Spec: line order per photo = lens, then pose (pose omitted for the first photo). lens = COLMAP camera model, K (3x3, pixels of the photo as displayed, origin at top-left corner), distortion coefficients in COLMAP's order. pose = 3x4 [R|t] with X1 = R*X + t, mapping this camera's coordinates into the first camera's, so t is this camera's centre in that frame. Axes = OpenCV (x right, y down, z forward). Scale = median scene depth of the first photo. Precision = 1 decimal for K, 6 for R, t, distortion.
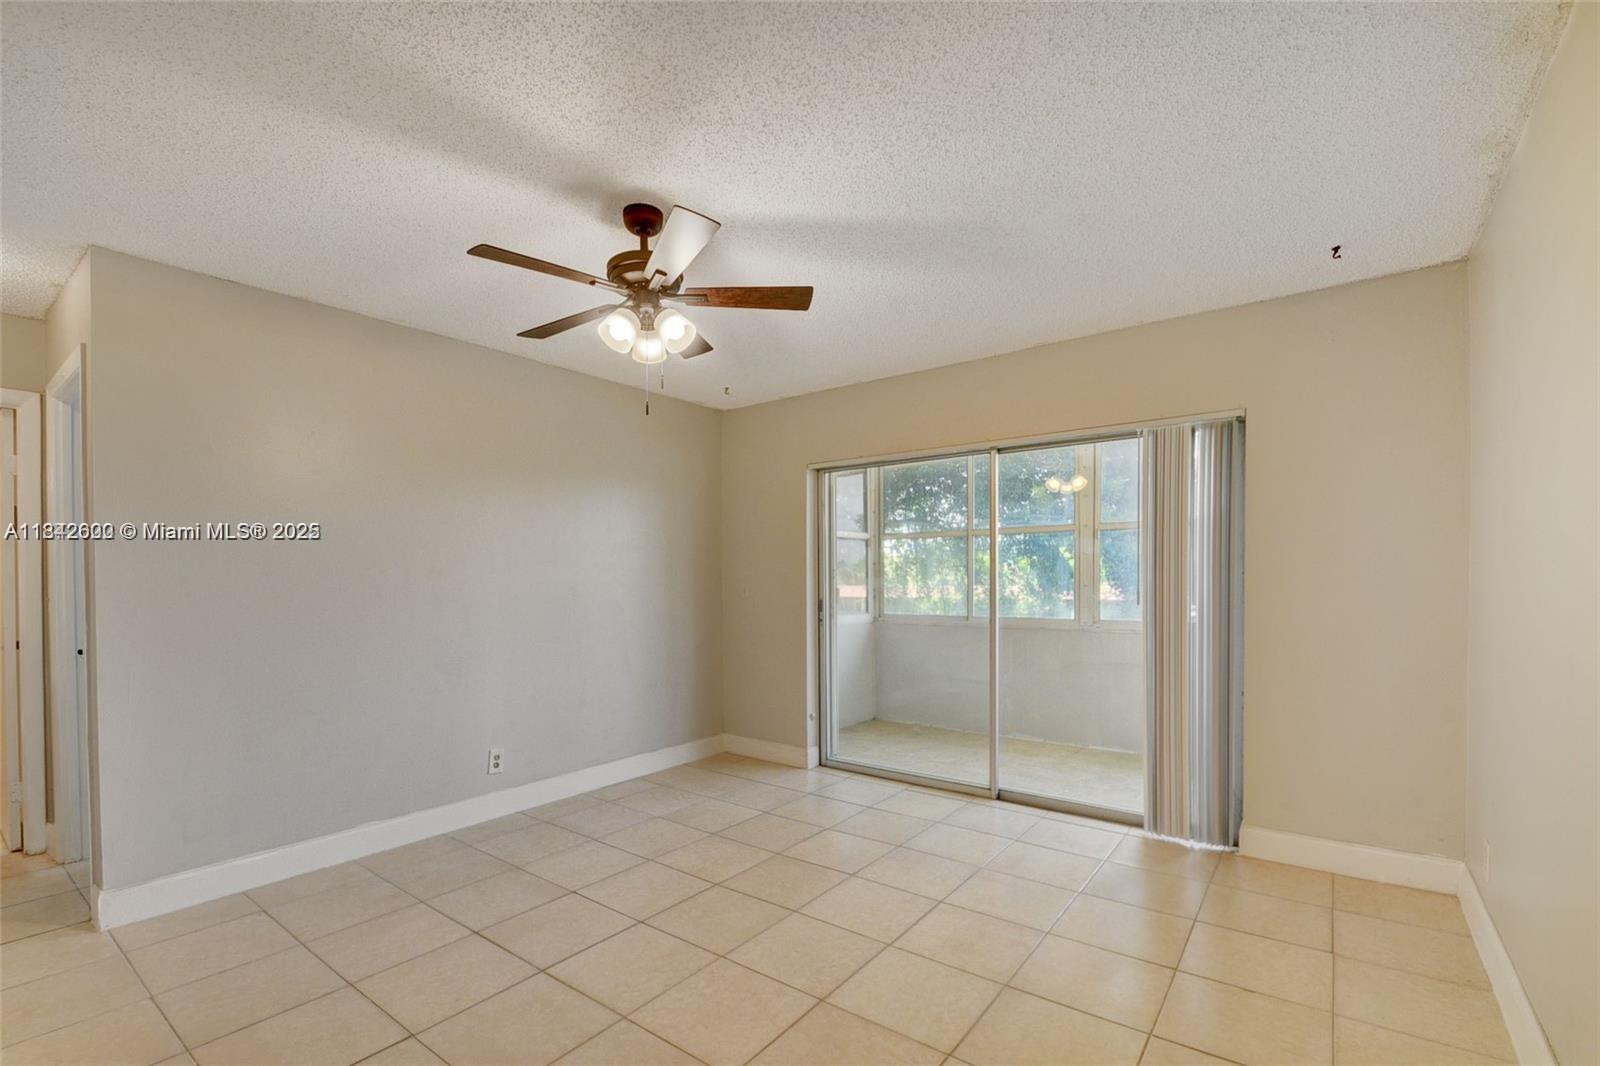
lens RADIAL K [[698.5, 0, 802.1], [0, 698.5, 585.0], [0, 0, 1]] dist [-0.025685, -0.002157]
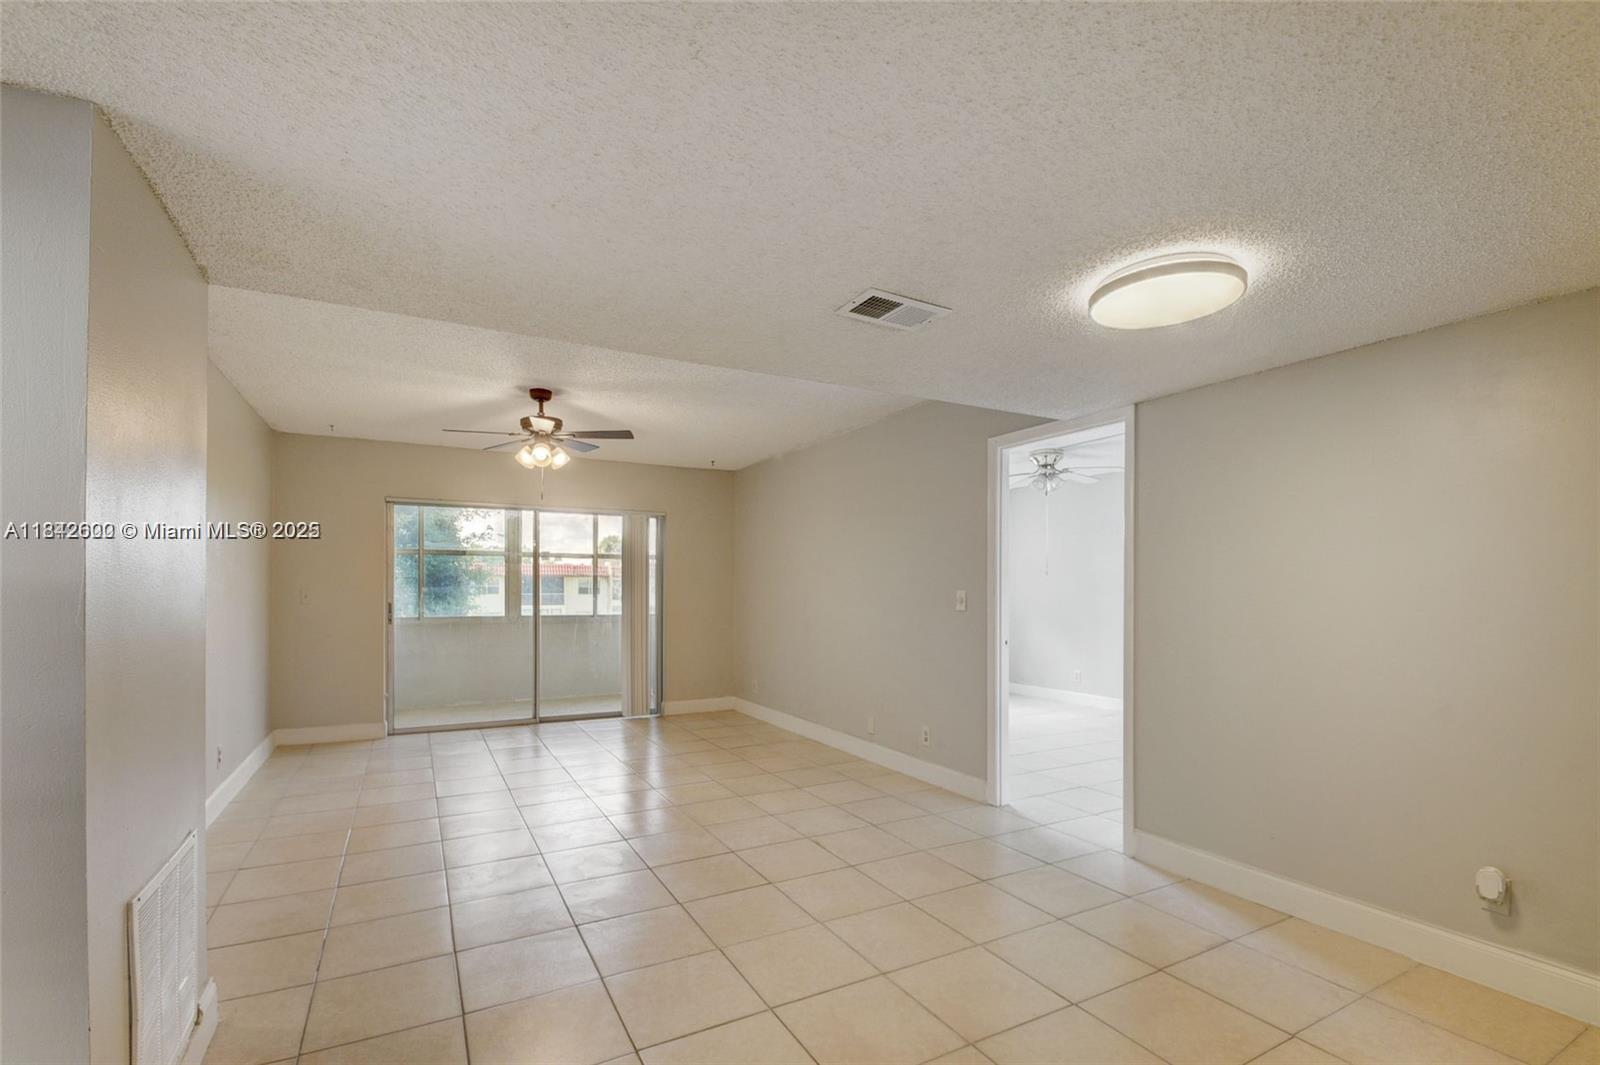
lens RADIAL K [[698.5, 0, 790.7], [0, 698.5, 583.1], [0, 0, 1]] dist [-0.025685, -0.002157]
pose [[0.419419, 0.010702, 0.907730, -1.062736], [0.006960, 0.999863, -0.015004, 0.009852], [-0.907766, 0.012610, 0.419287, -0.248165]]
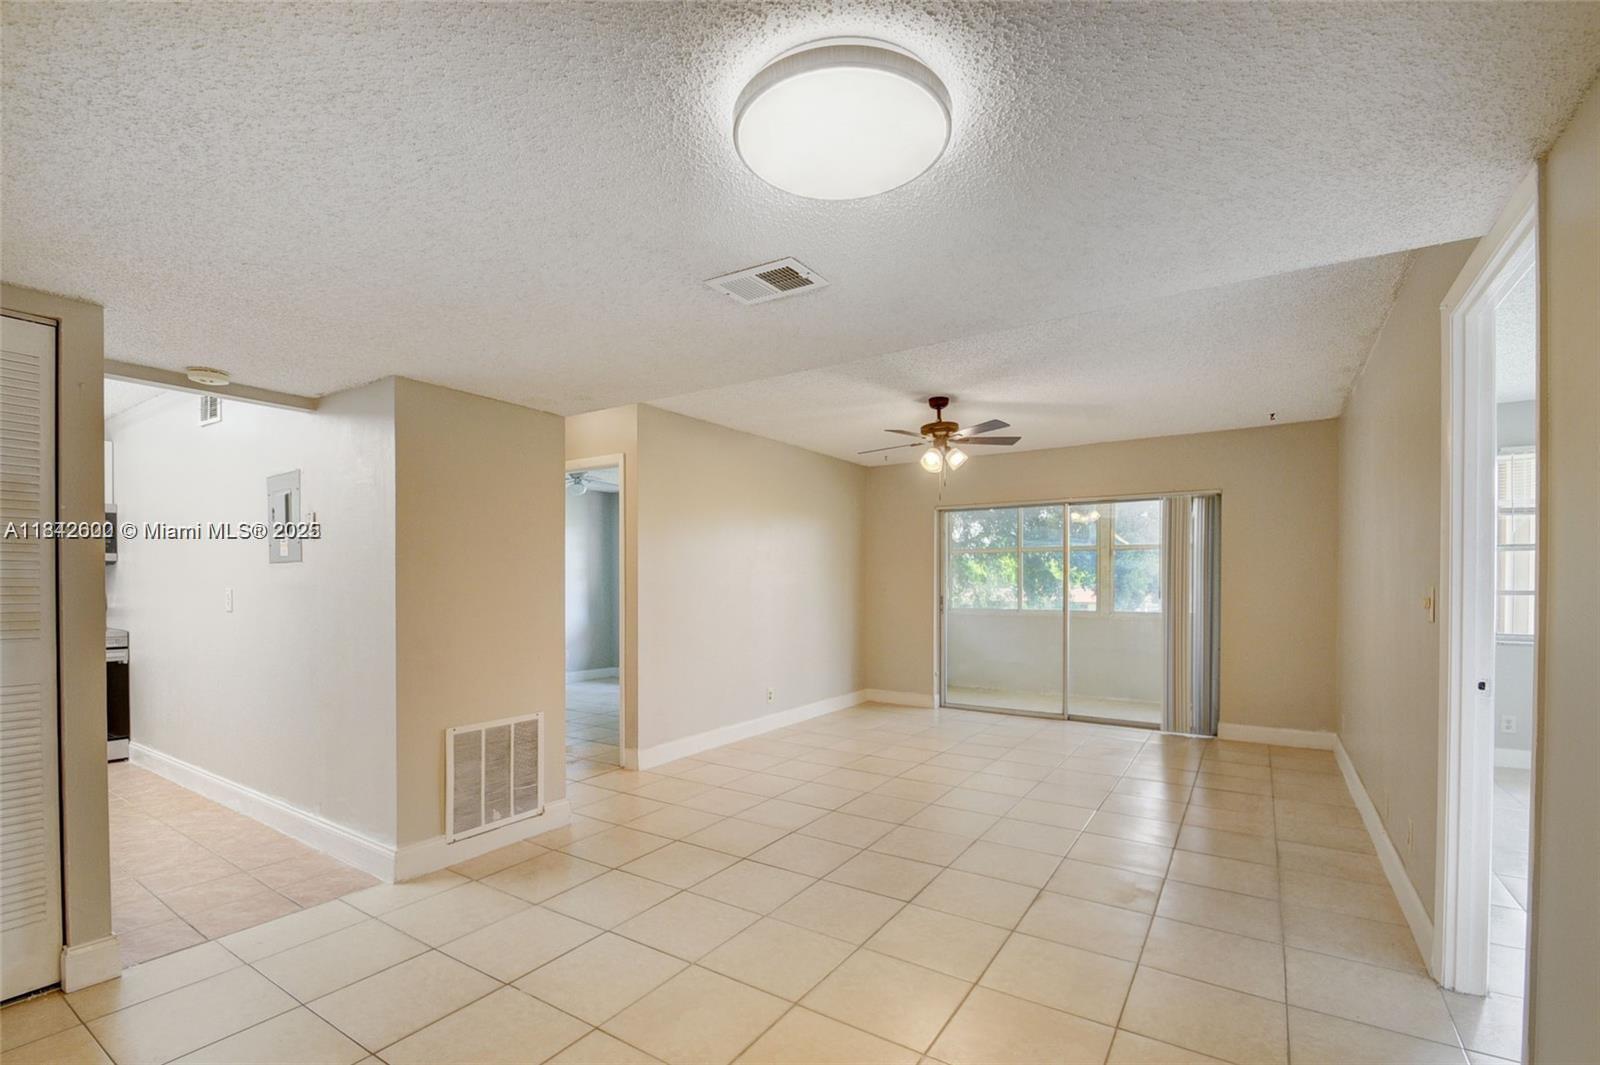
lens RADIAL K [[698.5, 0, 796.7], [0, 698.5, 588.2], [0, 0, 1]] dist [-0.025685, -0.002157]
pose [[0.998205, 0.003919, 0.059756, -0.491604], [-0.003704, 0.999986, -0.003708, 0.013095], [-0.059770, 0.003480, 0.998206, -0.630762]]
